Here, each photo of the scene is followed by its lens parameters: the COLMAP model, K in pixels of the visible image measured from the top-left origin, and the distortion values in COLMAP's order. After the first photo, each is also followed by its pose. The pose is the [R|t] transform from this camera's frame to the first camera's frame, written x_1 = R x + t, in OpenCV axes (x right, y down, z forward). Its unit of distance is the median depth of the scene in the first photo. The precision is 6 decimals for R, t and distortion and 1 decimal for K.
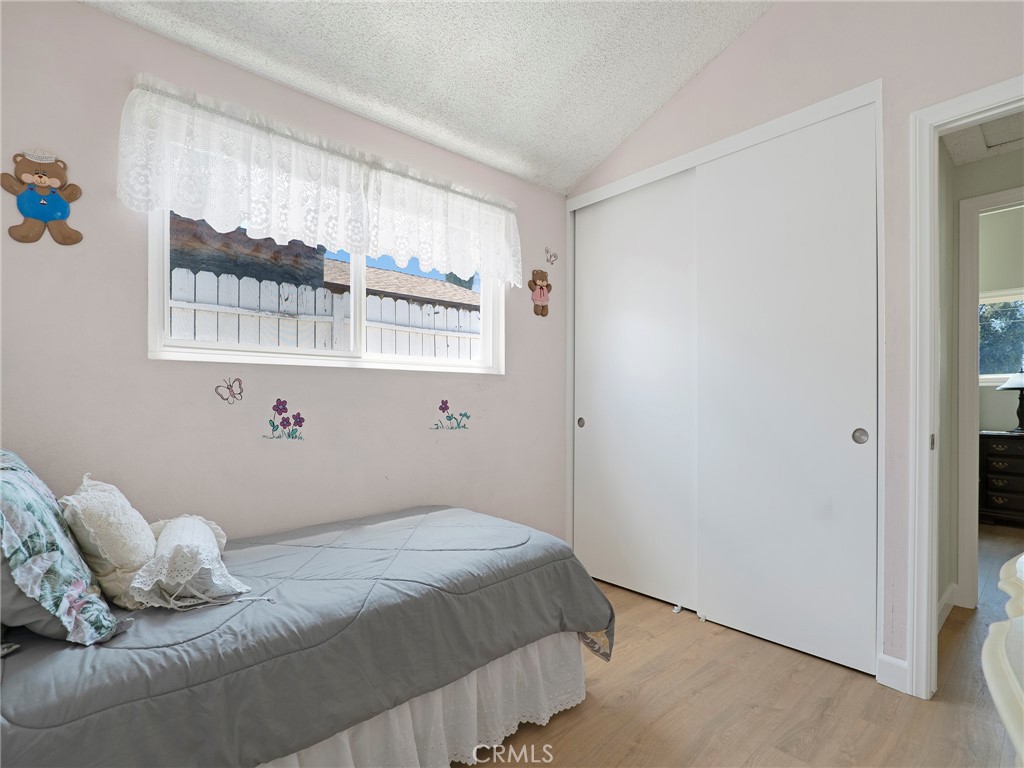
lens RADIAL K [[477.1, 0, 523.2], [0, 477.1, 400.5], [0, 0, 1]] dist [-0.014047, 0.000983]
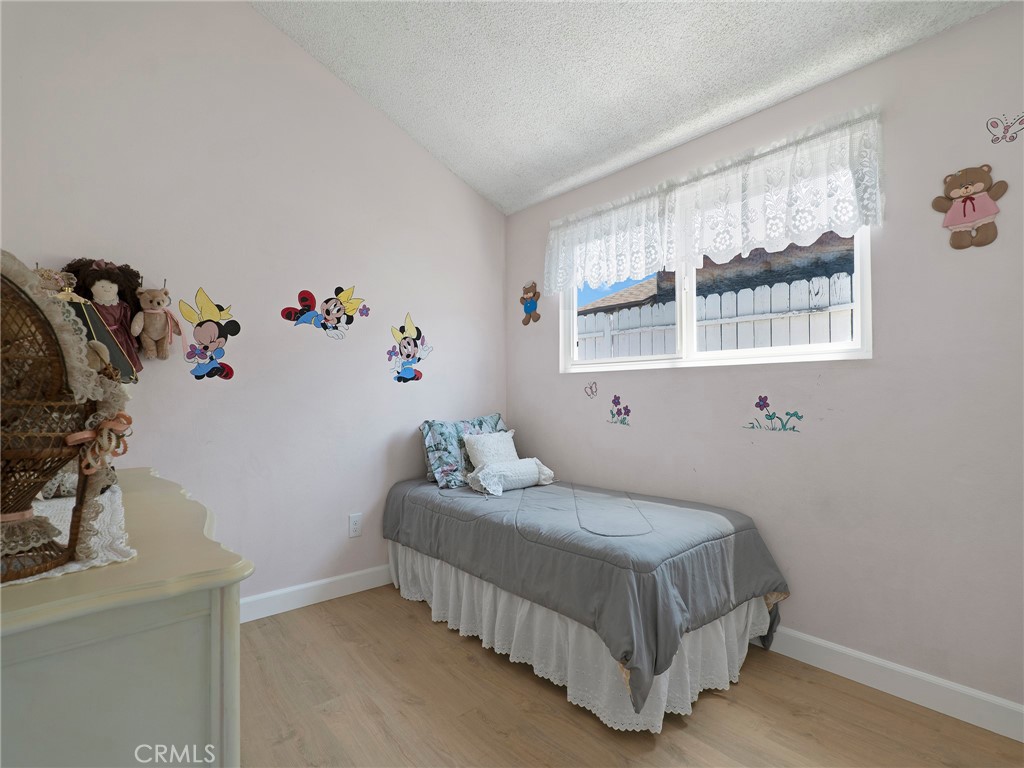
lens RADIAL K [[477.1, 0, 512.9], [0, 477.1, 386.2], [0, 0, 1]] dist [-0.014047, 0.000983]
pose [[0.009708, -0.019978, -0.999753, 0.810366], [-0.001311, 0.999799, -0.019992, -0.001059], [0.999952, 0.001504, 0.009680, 0.620232]]
